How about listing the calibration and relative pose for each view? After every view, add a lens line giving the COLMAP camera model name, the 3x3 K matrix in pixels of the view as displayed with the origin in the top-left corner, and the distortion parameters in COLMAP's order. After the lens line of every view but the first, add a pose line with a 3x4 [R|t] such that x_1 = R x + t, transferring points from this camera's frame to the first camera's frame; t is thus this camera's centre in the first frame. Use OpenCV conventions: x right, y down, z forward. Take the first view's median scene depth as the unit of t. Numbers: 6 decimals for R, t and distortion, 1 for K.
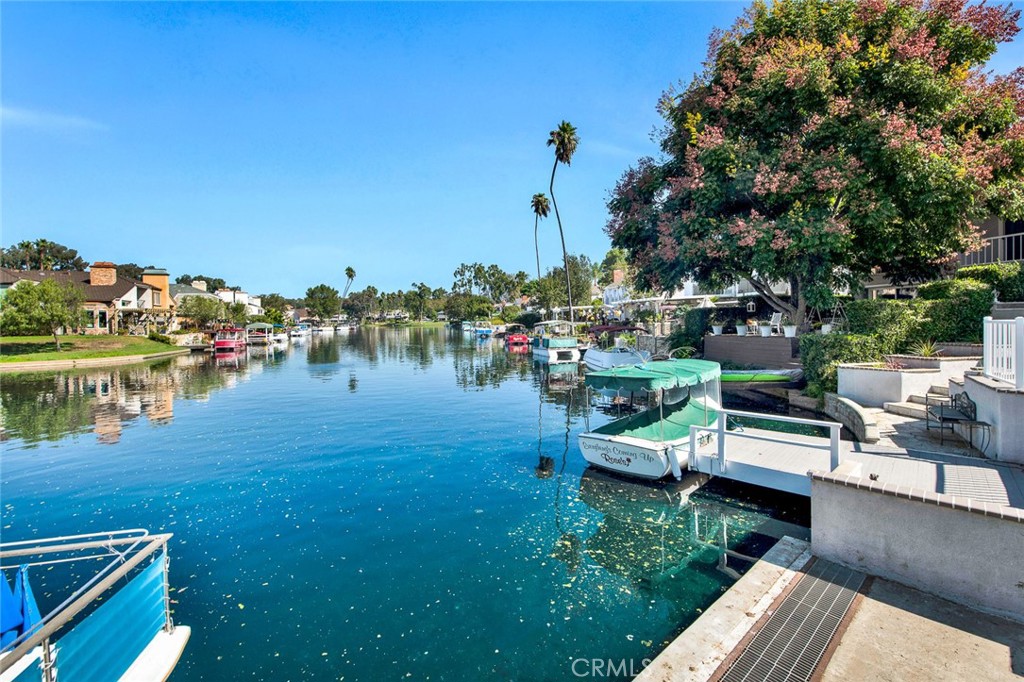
lens RADIAL K [[425.5, 0, 512.0], [0, 425.5, 341.0], [0, 0, 1]] dist [-0.021595, -0.000748]
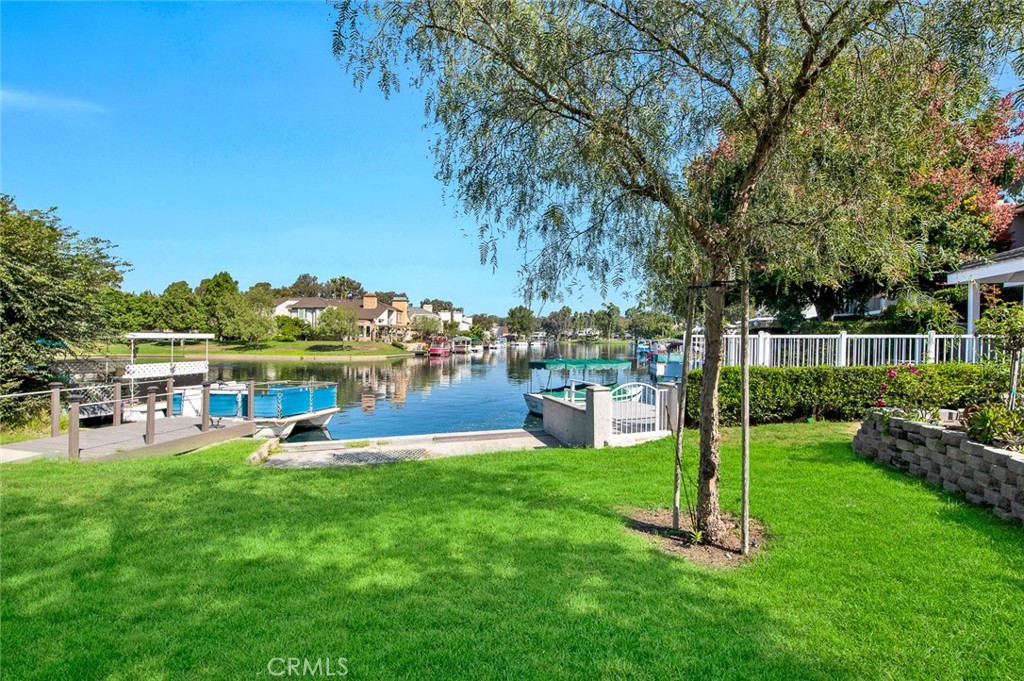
lens RADIAL K [[416.6, 0, 511.0], [0, 416.6, 351.1], [0, 0, 1]] dist [-0.019636, -0.000143]
pose [[0.894704, 0.035529, -0.445244, 0.110889], [-0.043815, 0.999005, -0.008329, 0.006652], [0.444505, 0.026961, 0.895371, -0.085261]]
